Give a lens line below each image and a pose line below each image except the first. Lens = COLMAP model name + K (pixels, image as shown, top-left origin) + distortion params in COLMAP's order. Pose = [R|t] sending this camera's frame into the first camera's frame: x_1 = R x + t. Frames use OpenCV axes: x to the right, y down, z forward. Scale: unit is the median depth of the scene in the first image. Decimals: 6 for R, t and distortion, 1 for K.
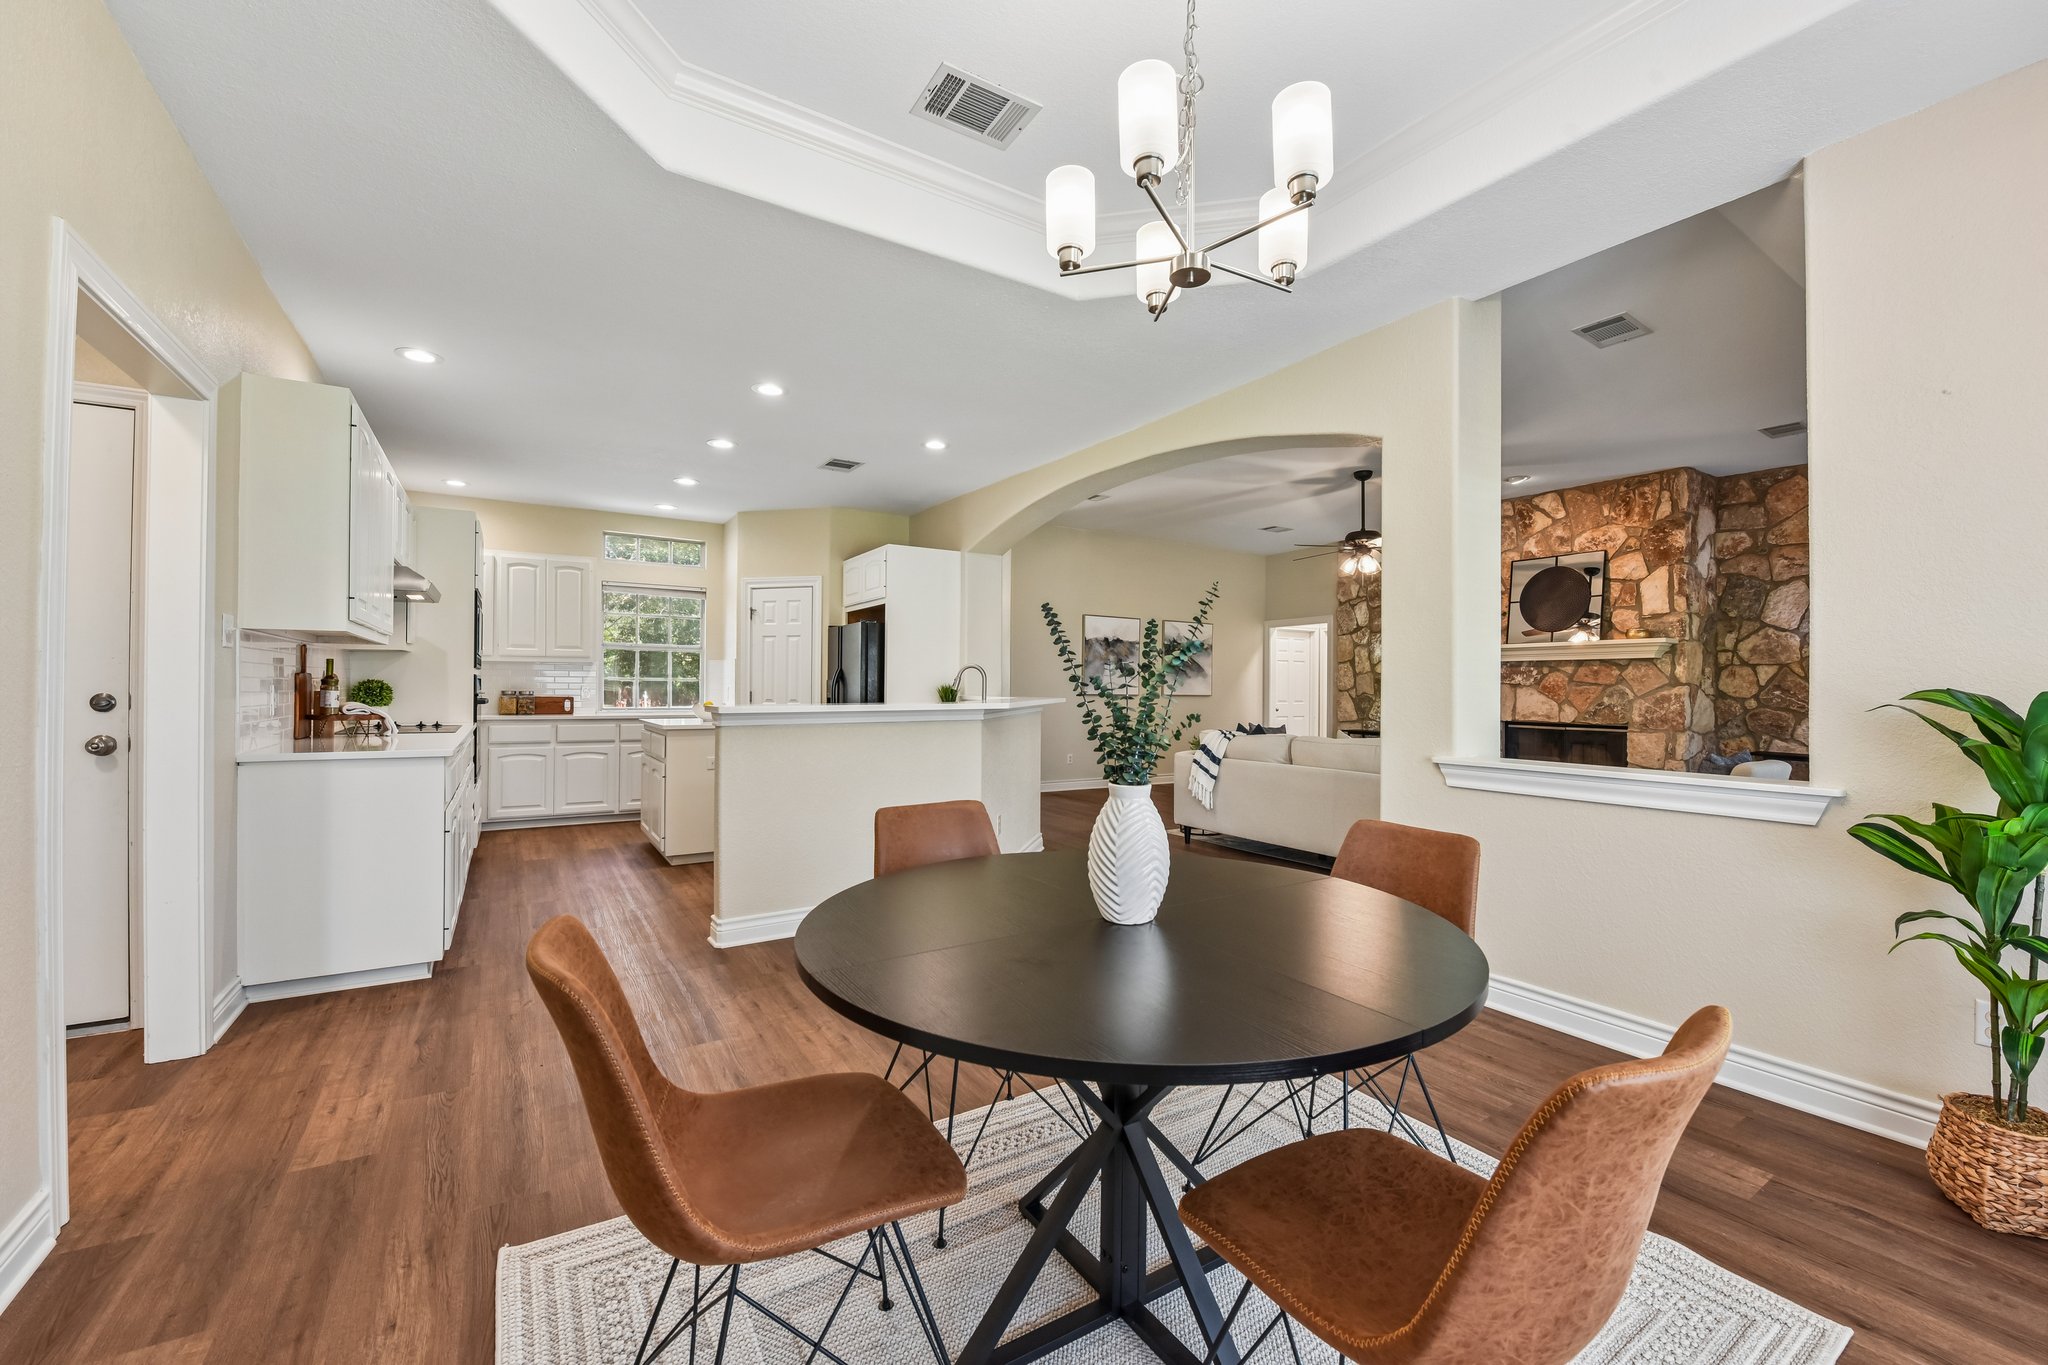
lens RADIAL K [[827.6, 0, 1060.5], [0, 827.6, 683.3], [0, 0, 1]] dist [-0.023856, -0.000168]
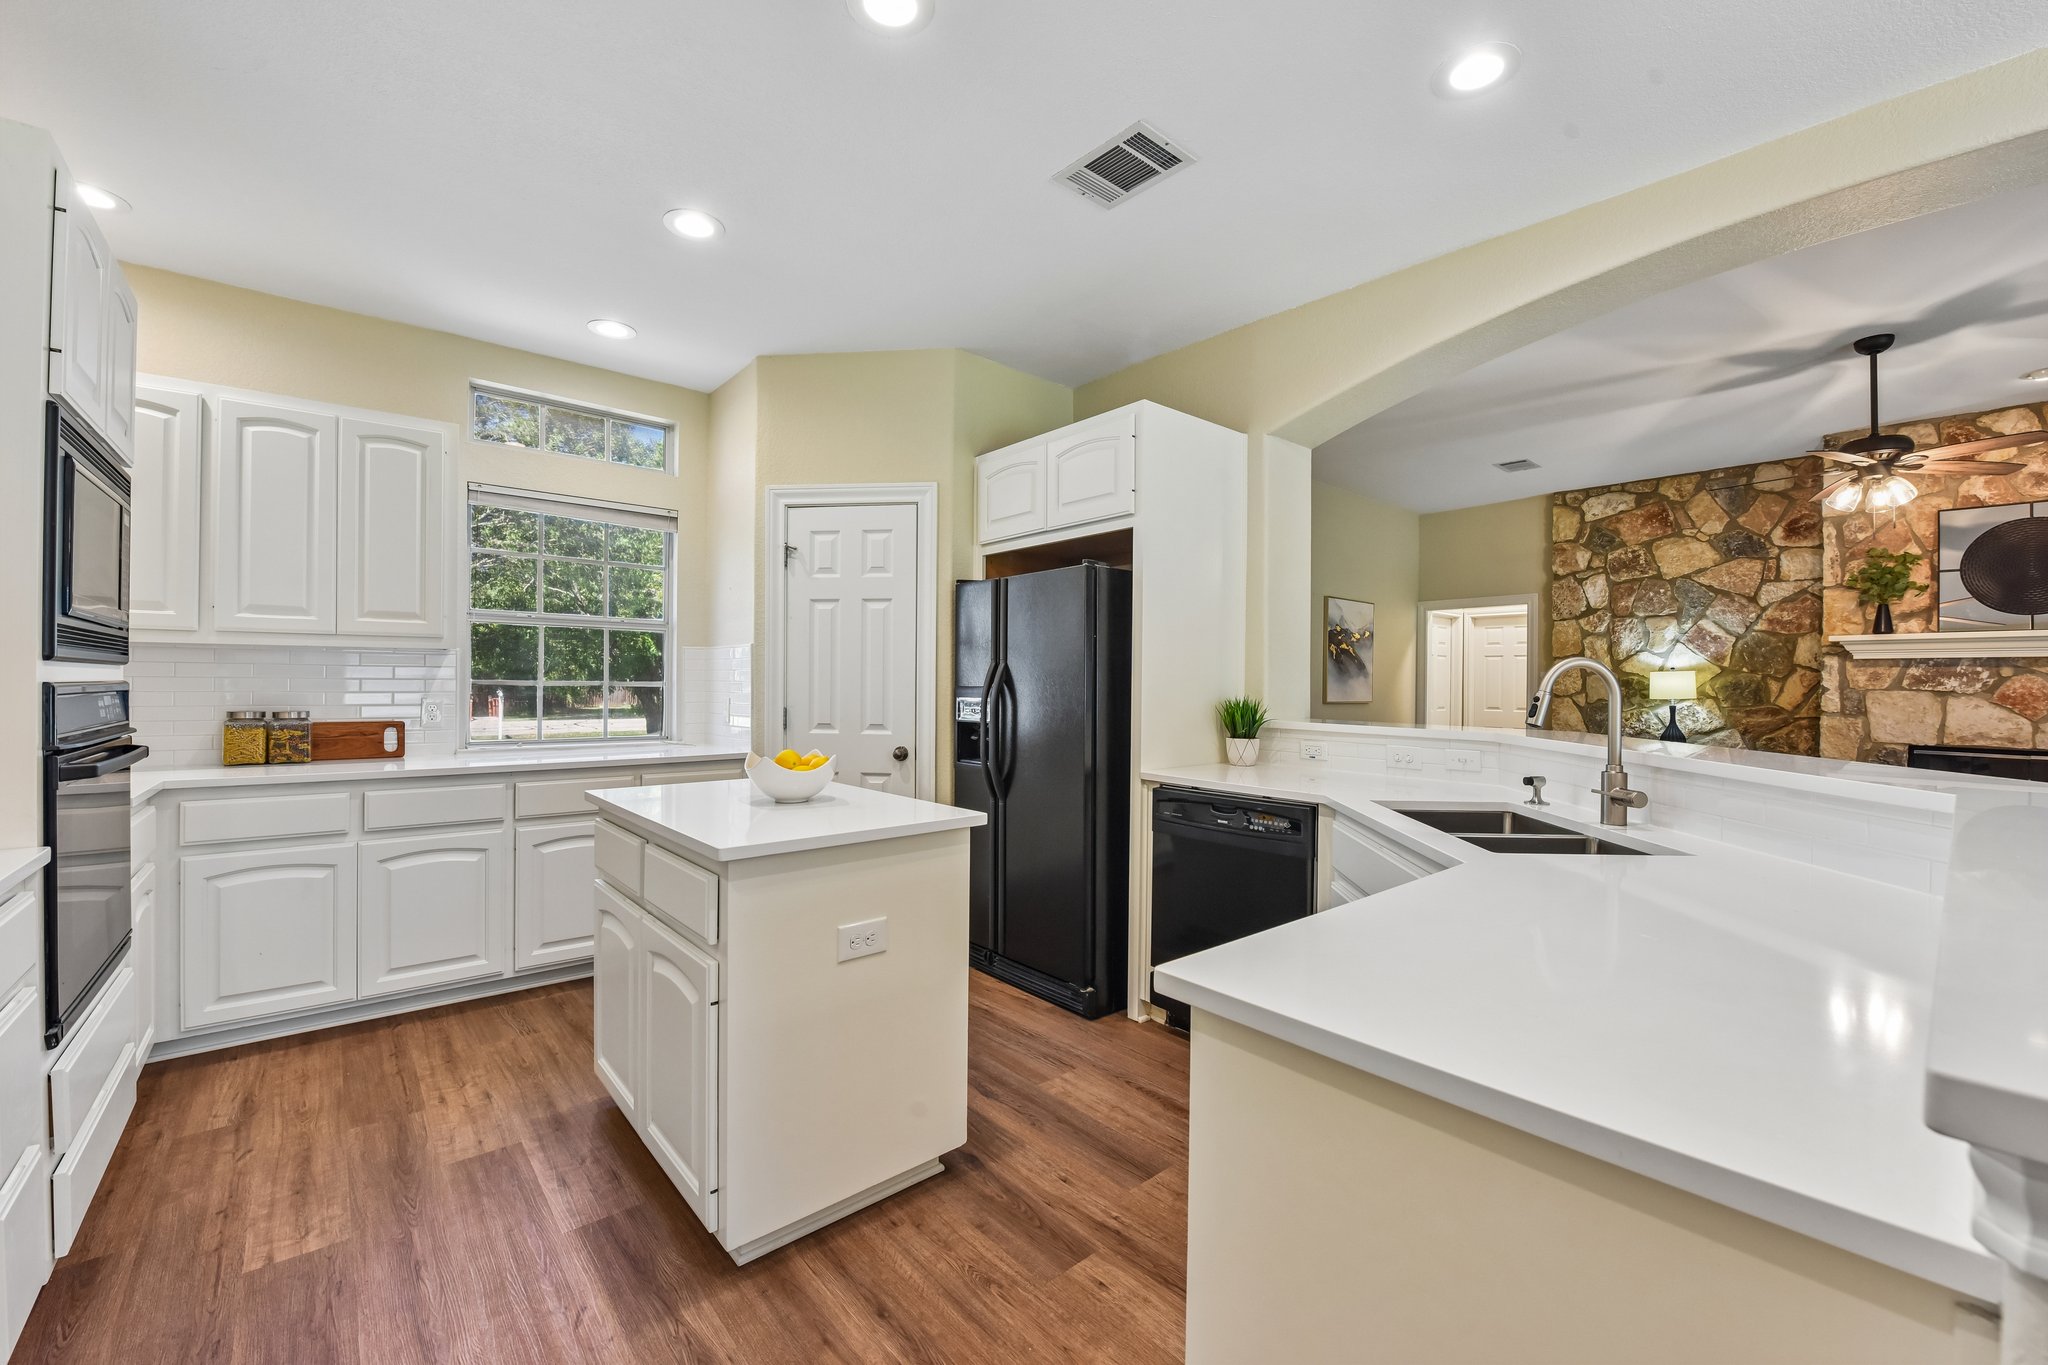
lens RADIAL K [[827.6, 0, 1060.5], [0, 827.6, 683.3], [0, 0, 1]] dist [-0.023856, -0.000168]
pose [[0.990111, 0.001445, 0.140280, -0.284772], [-0.002613, 0.999963, 0.008137, -0.010146], [-0.140263, -0.008423, 0.990078, 0.482014]]
